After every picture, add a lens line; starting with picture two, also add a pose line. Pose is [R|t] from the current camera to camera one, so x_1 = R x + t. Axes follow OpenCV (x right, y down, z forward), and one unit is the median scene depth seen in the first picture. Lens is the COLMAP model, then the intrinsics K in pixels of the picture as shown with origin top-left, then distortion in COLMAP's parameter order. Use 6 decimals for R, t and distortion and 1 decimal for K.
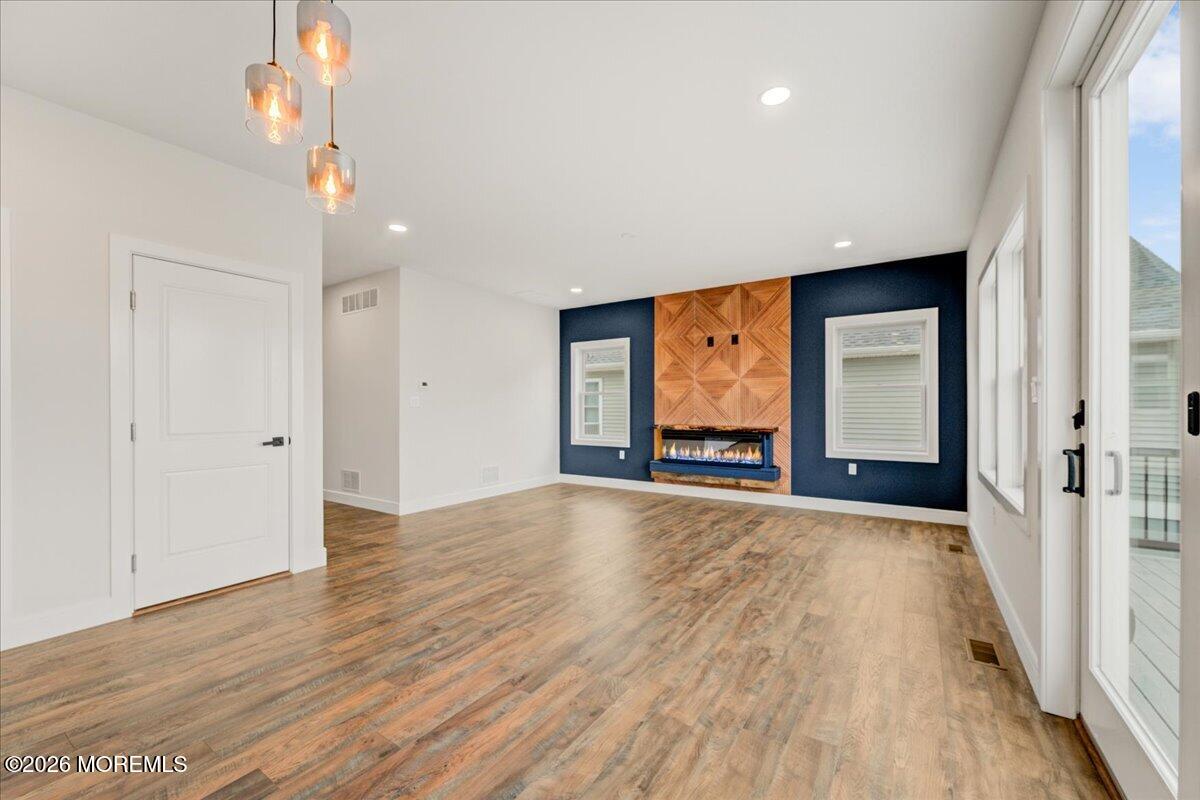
lens RADIAL K [[484.4, 0, 596.2], [0, 484.4, 407.4], [0, 0, 1]] dist [0.000858, 0.000018]
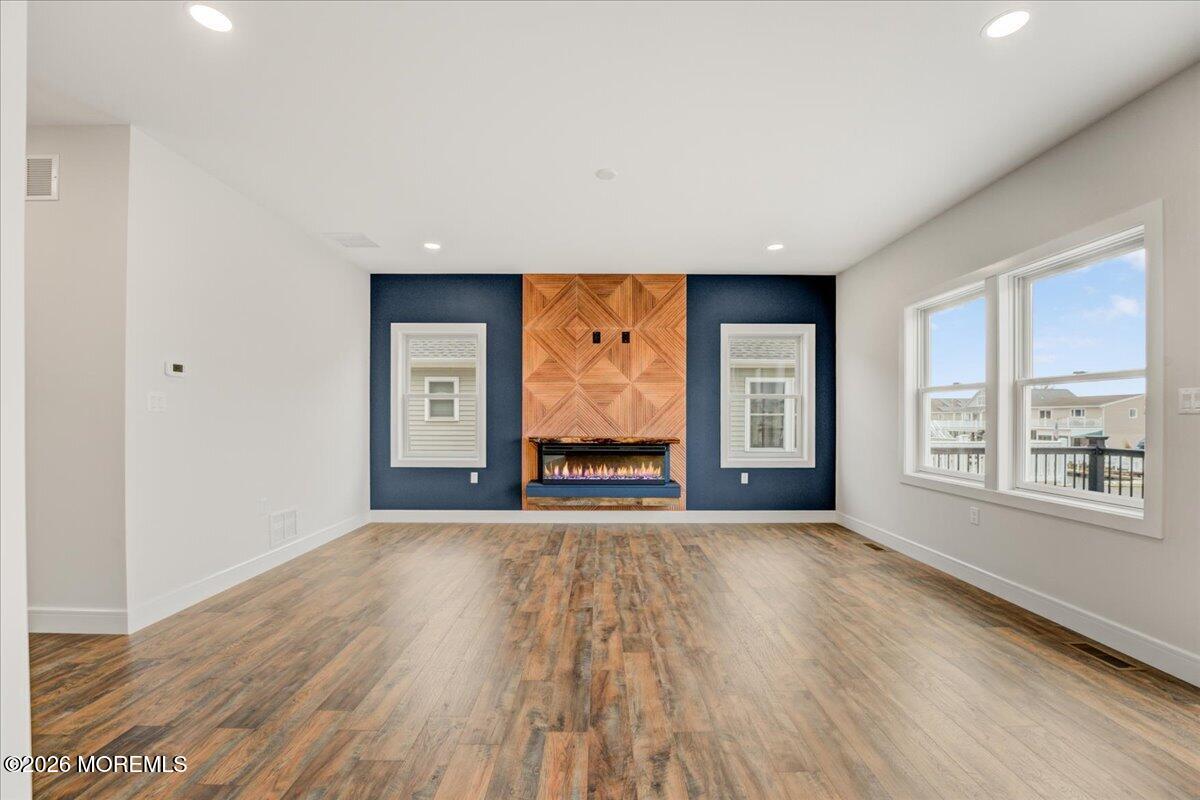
lens RADIAL K [[494.0, 0, 597.8], [0, 494.0, 418.6], [0, 0, 1]] dist [-0.023783, -0.000043]
pose [[0.827264, 0.000639, 0.561813, -0.262709], [-0.004624, 0.999973, 0.005672, 0.000650], [-0.561794, -0.007290, 0.827245, 0.308543]]
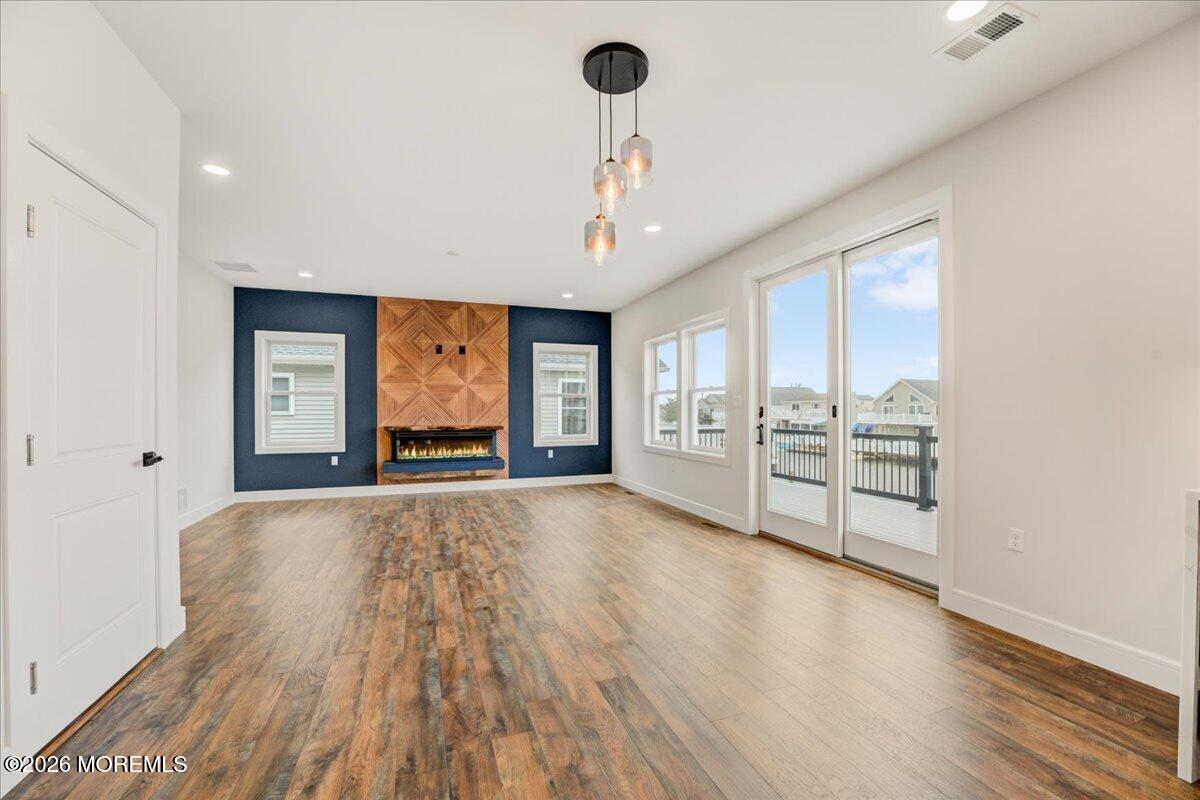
lens RADIAL K [[491.7, 0, 602.3], [0, 491.7, 412.3], [0, 0, 1]] dist [-0.027661, -0.000065]
pose [[0.580468, -0.003589, 0.814275, -0.485708], [-0.000986, 0.999986, 0.005111, 0.001048], [-0.814282, -0.003770, 0.580457, 0.059434]]
